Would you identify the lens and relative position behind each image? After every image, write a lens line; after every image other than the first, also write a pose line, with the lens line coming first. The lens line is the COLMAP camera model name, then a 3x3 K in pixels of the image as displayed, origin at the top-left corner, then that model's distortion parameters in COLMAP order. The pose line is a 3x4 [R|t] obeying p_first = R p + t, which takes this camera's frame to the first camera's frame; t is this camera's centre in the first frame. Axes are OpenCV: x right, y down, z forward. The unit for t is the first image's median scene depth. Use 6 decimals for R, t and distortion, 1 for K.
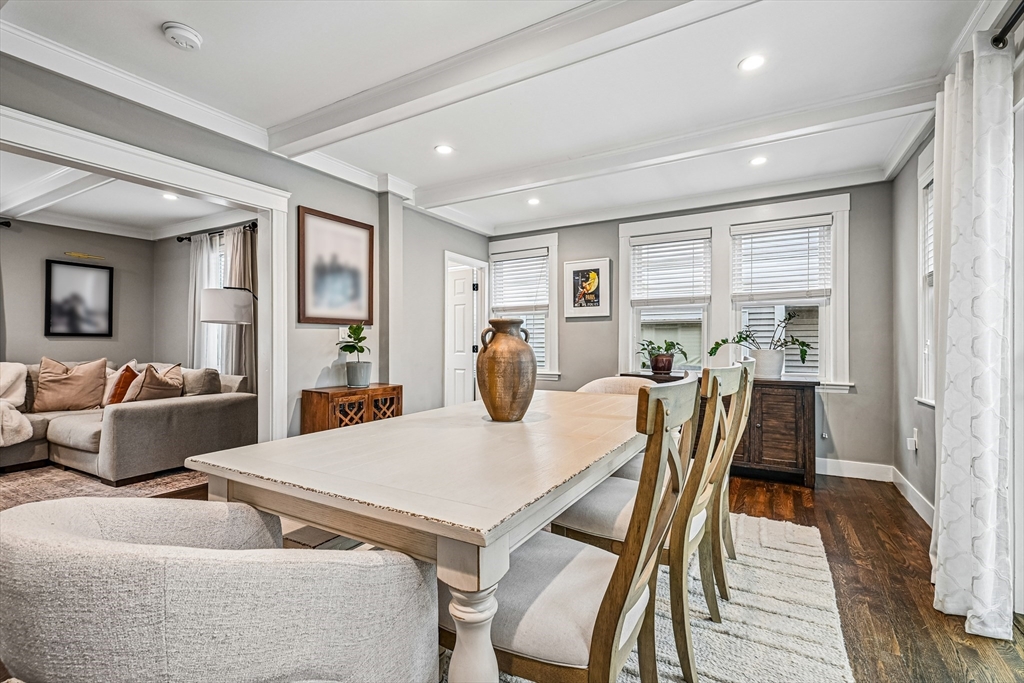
lens RADIAL K [[455.7, 0, 510.2], [0, 455.7, 340.7], [0, 0, 1]] dist [0.014687, 0.000365]
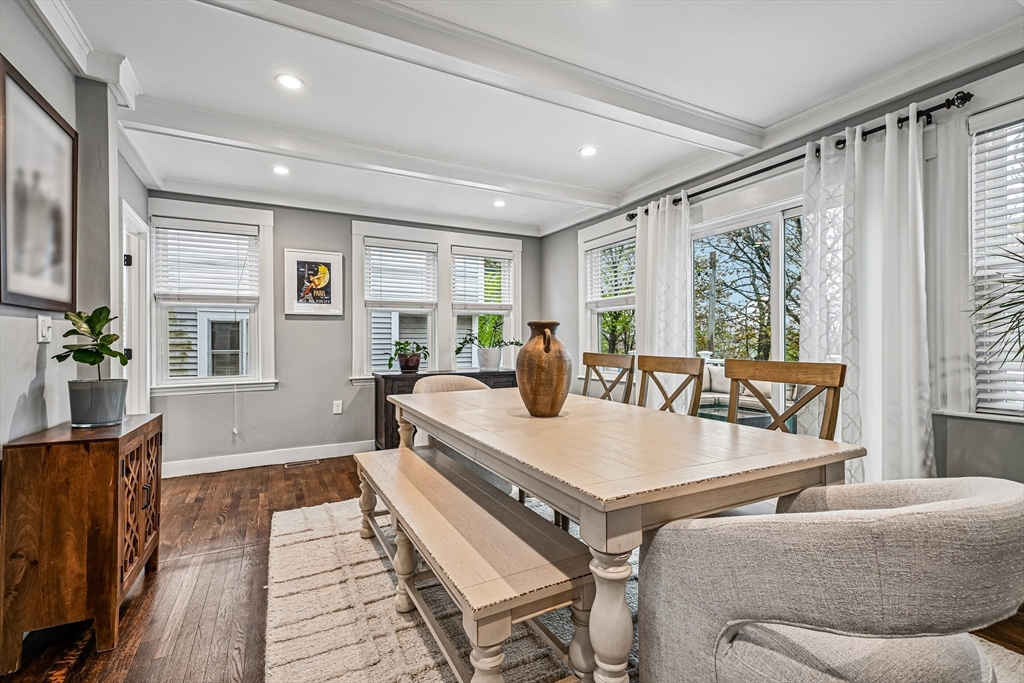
lens RADIAL K [[455.7, 0, 510.1], [0, 455.7, 342.2], [0, 0, 1]] dist [0.014687, 0.000365]
pose [[0.538882, -0.000507, 0.842381, -0.383004], [-0.000229, 1.000000, 0.000749, 0.000412], [-0.842381, -0.000596, 0.538882, 0.199306]]
